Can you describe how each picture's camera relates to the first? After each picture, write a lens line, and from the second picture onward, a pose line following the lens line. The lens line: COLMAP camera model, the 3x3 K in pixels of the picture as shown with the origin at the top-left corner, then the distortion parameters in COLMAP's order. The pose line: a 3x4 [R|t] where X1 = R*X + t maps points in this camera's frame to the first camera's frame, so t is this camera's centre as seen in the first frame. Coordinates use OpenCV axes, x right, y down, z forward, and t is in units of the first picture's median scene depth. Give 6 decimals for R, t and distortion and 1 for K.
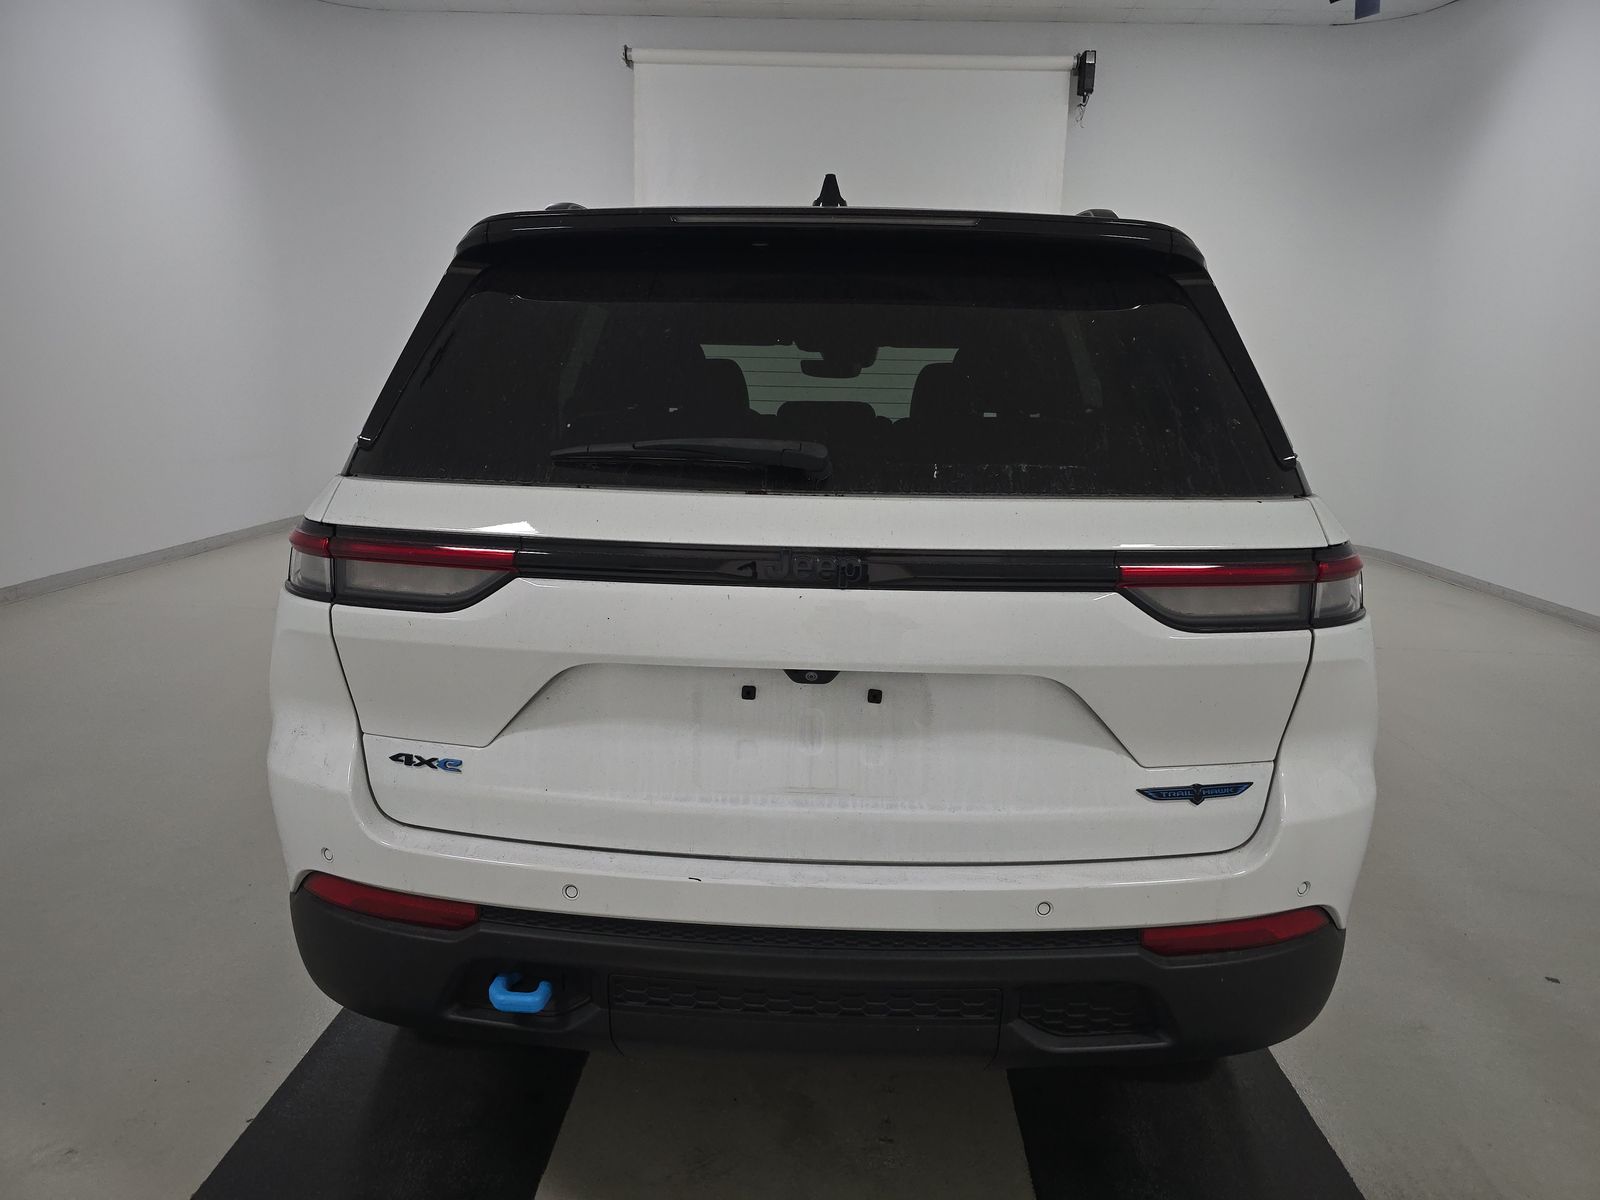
lens RADIAL K [[1047.6, 0, 801.1], [0, 1047.6, 627.8], [0, 0, 1]] dist [0.051944, -0.052175]
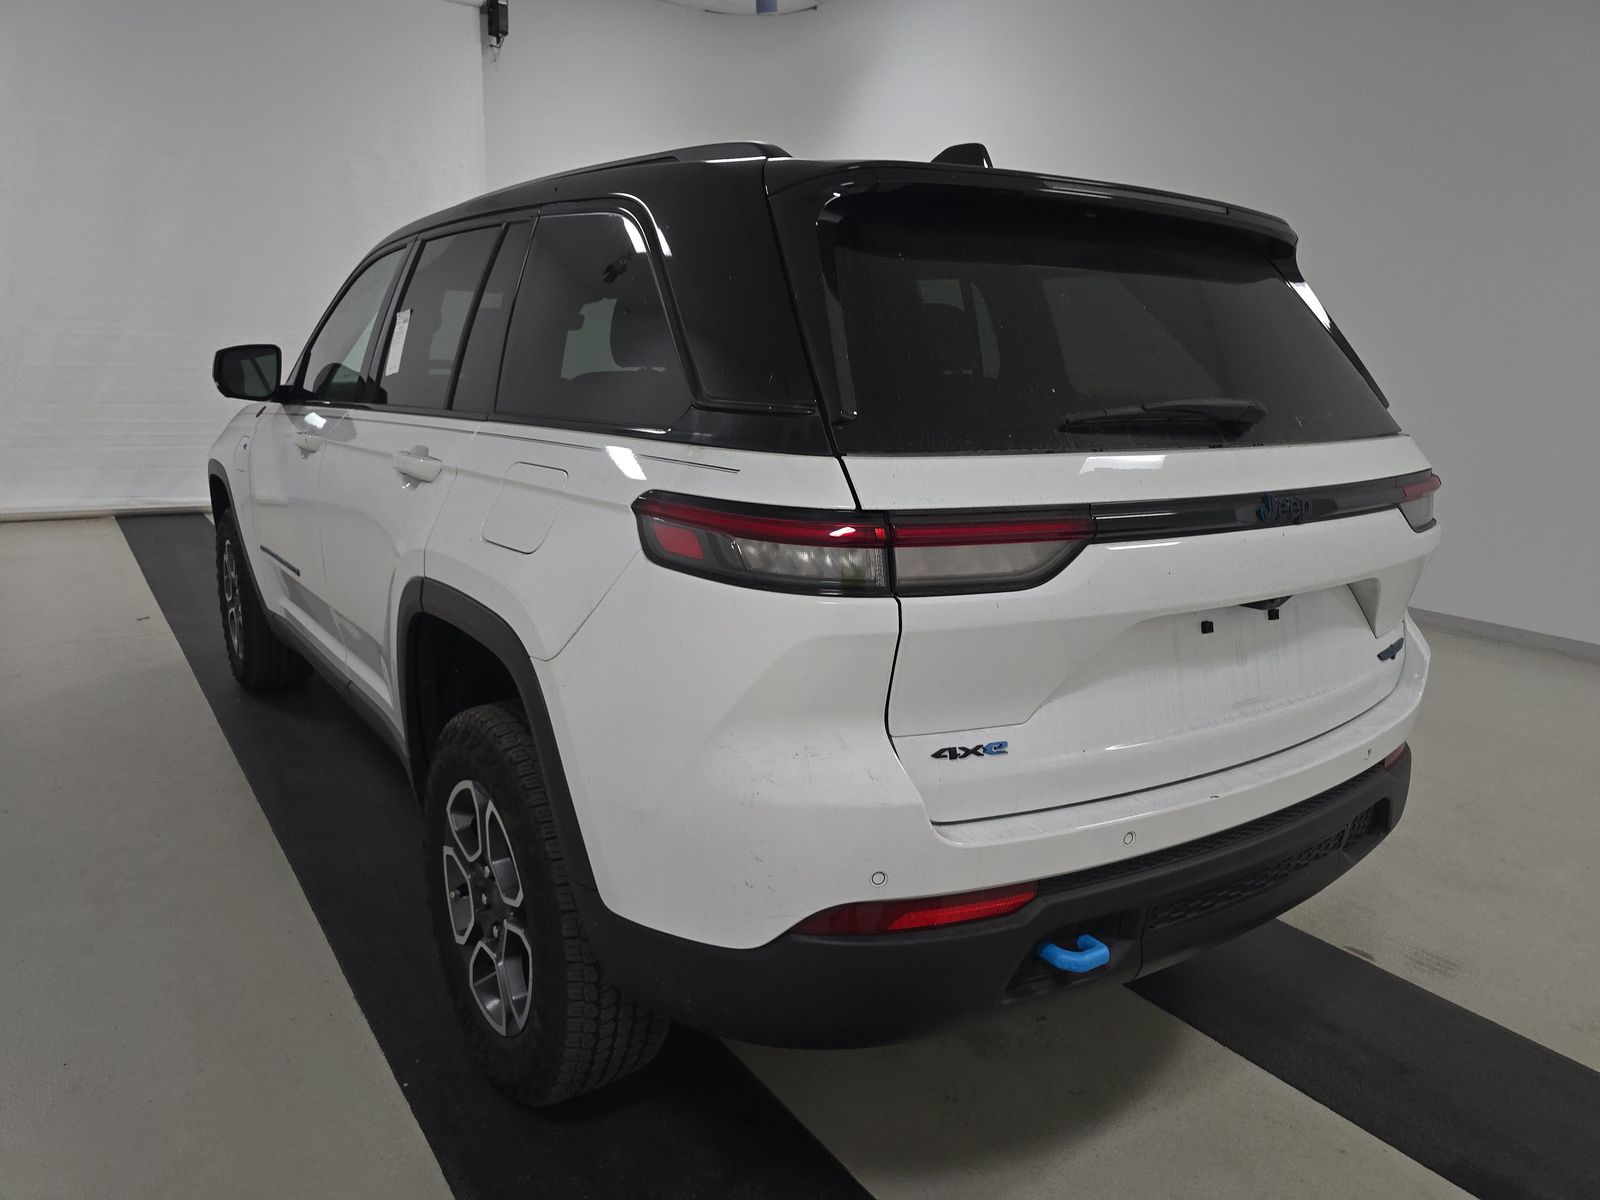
lens RADIAL K [[1047.6, 0, 801.1], [0, 1047.6, 627.8], [0, 0, 1]] dist [0.051944, -0.052175]
pose [[0.807020, -0.145488, 0.572321, -1.027006], [0.120369, 0.989356, 0.081769, -0.080333], [-0.578126, 0.002900, 0.815942, 0.323831]]
